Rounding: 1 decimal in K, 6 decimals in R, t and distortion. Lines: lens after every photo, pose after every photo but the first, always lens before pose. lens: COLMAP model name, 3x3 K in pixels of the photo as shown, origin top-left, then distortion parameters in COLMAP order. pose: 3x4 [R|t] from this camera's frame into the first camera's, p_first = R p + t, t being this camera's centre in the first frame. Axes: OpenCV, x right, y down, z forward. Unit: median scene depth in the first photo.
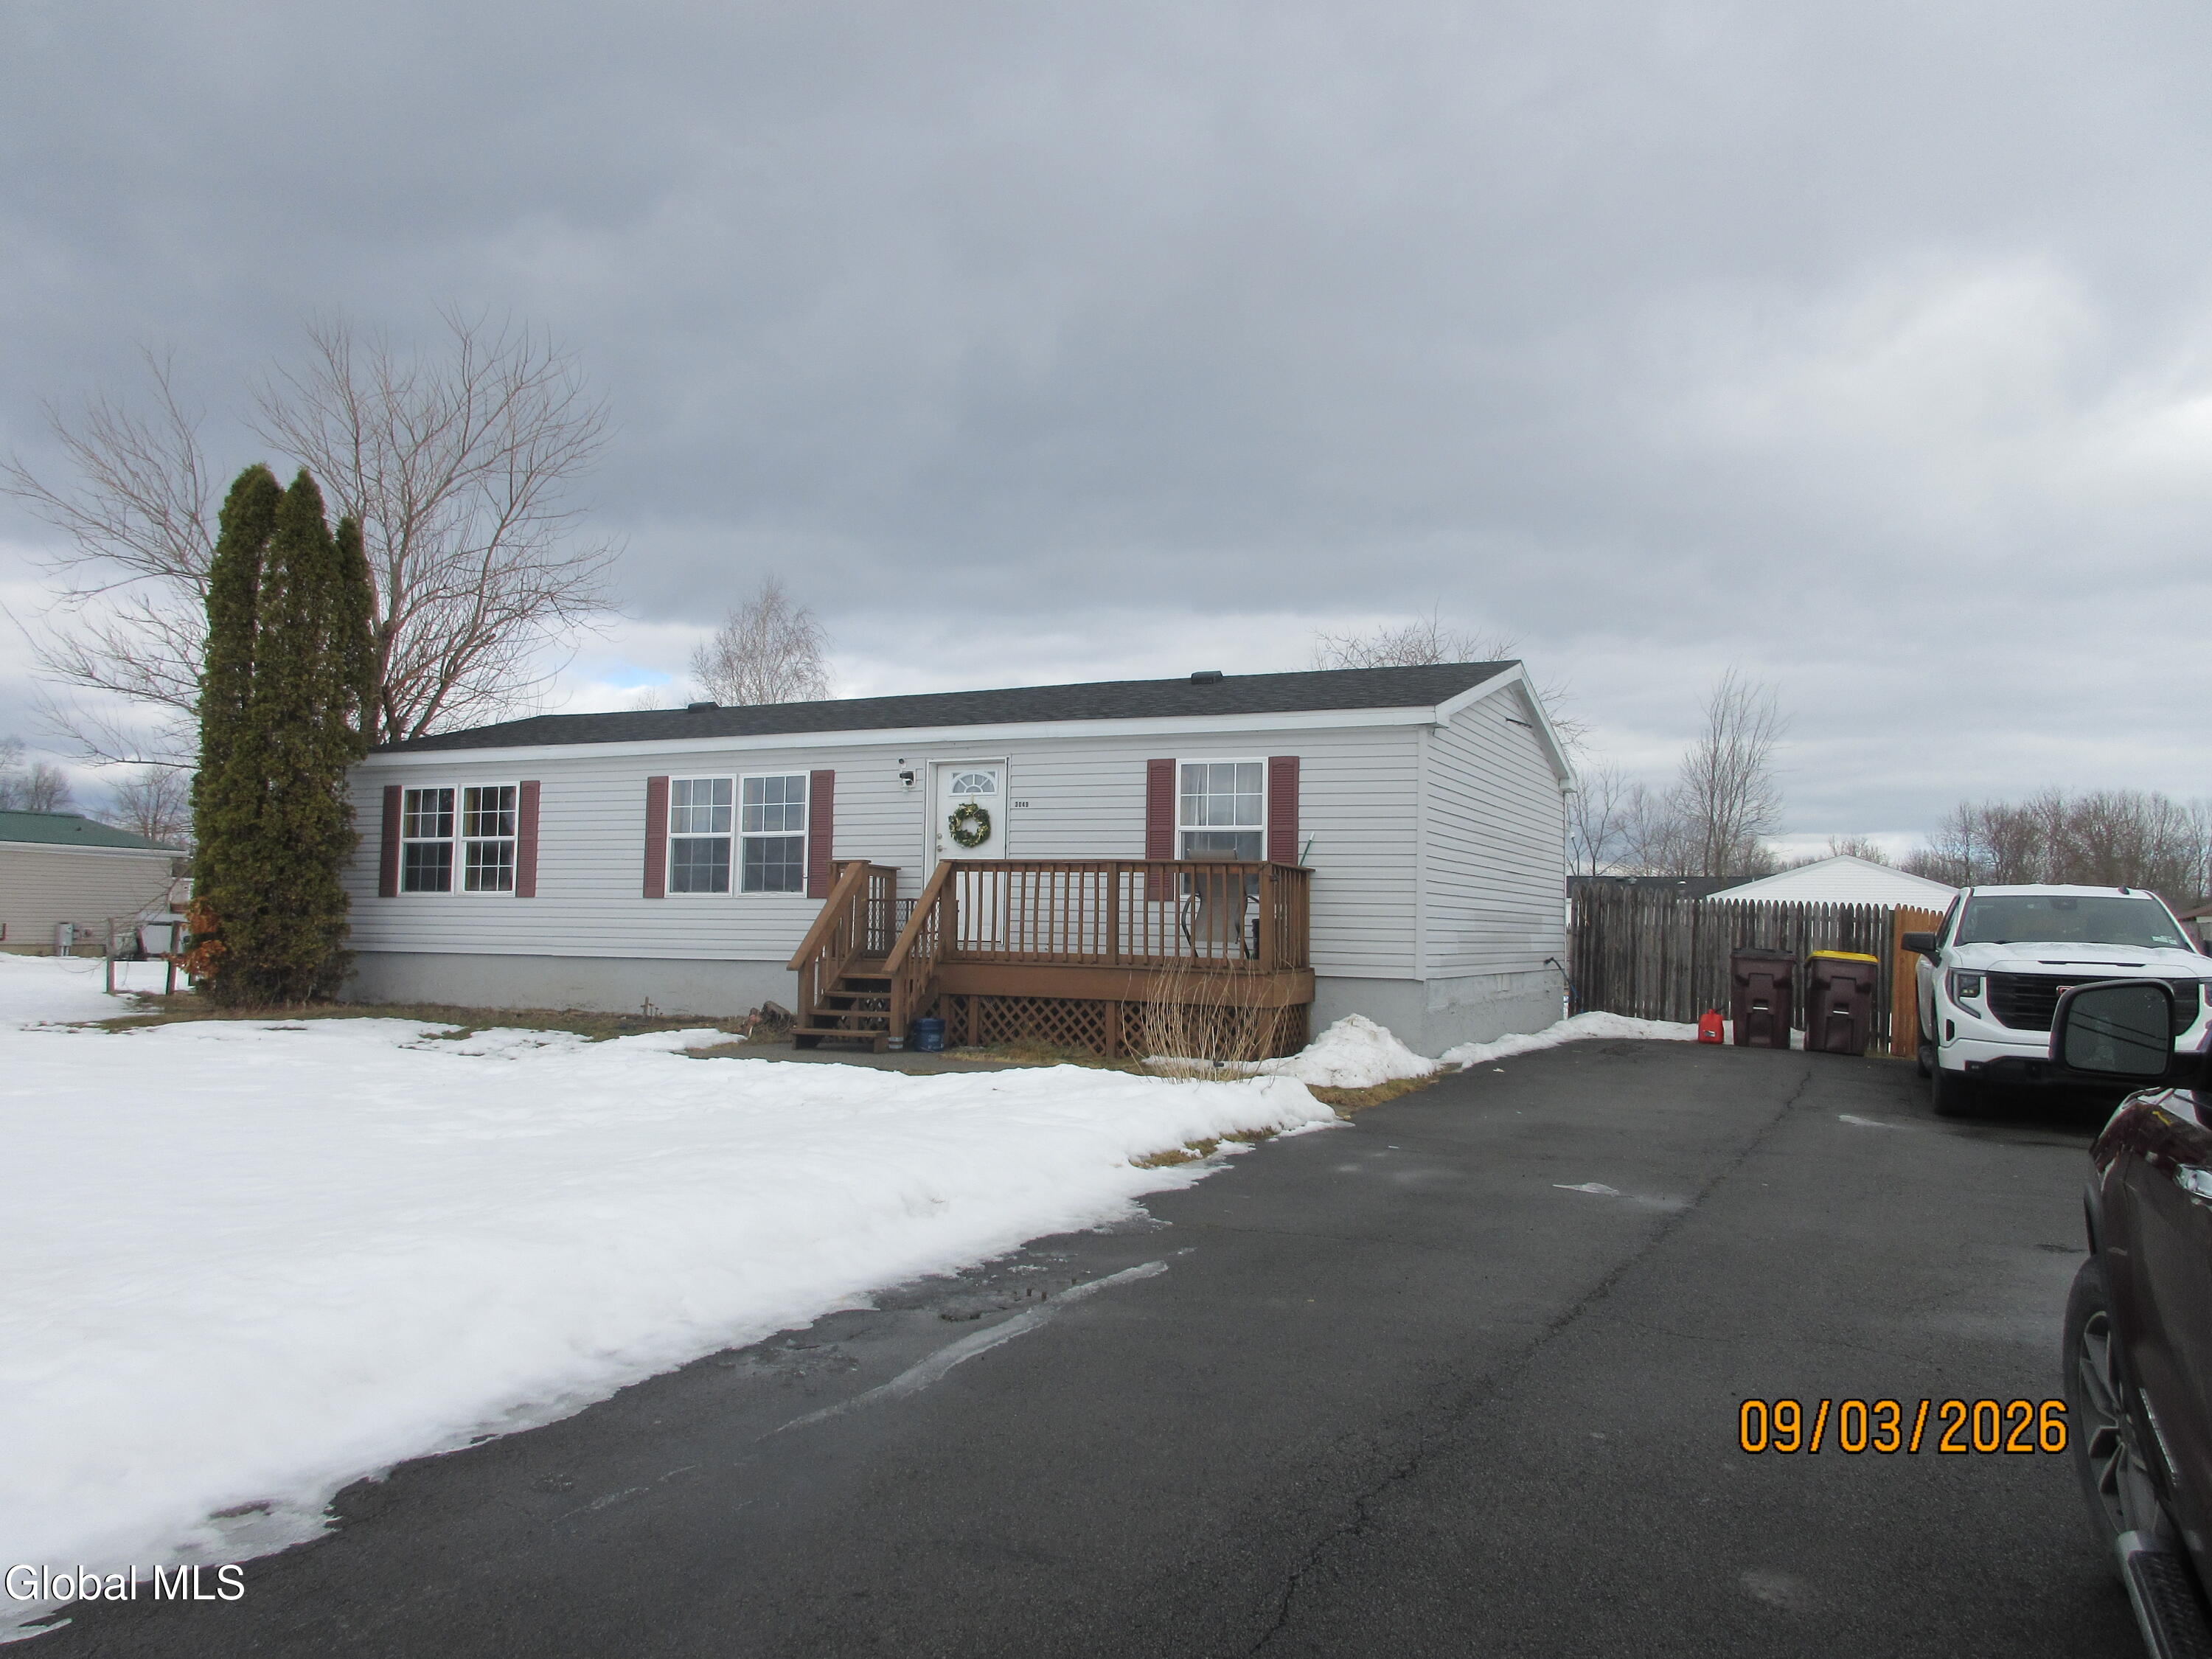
lens RADIAL K [[1651.4, 0, 1106.0], [0, 1651.4, 829.5], [0, 0, 1]] dist [0.021975, 0.000822]
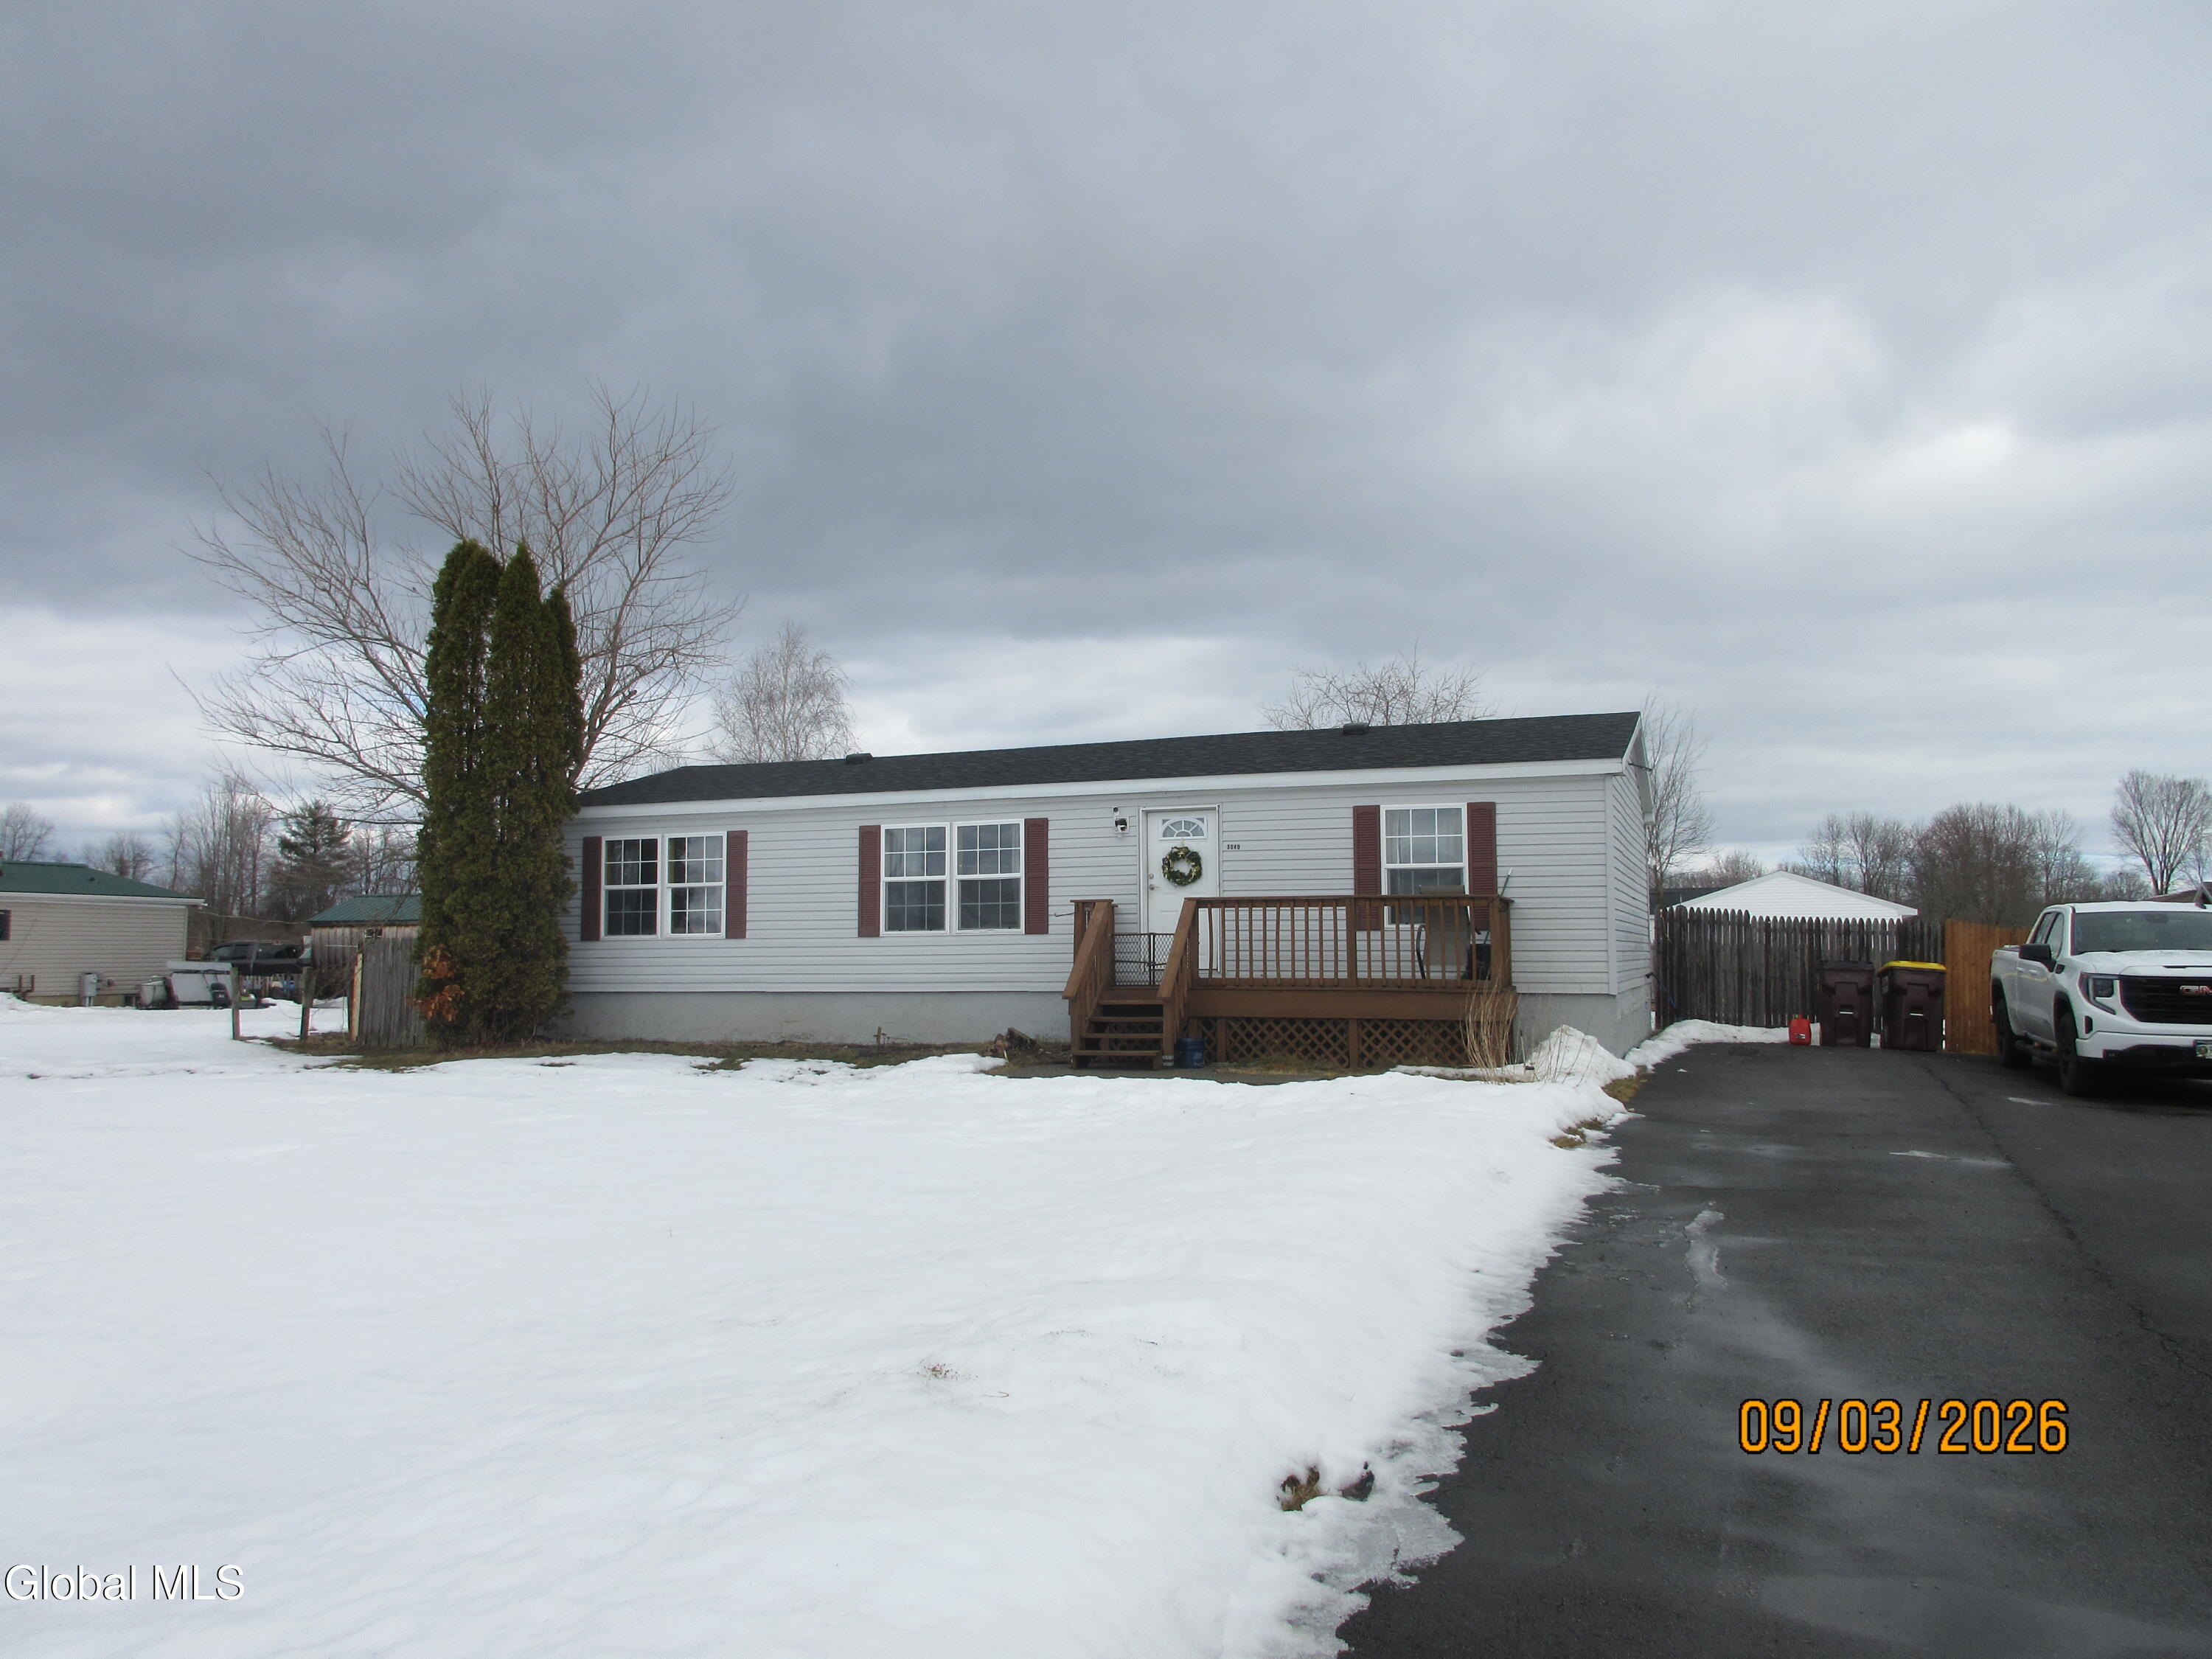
lens RADIAL K [[1651.4, 0, 1106.0], [0, 1651.4, 829.5], [0, 0, 1]] dist [0.021975, 0.000822]
pose [[0.996289, -0.015776, 0.084613, -0.218022], [0.017046, 0.999752, -0.014303, -0.011684], [-0.084366, 0.015692, 0.996311, -0.107079]]
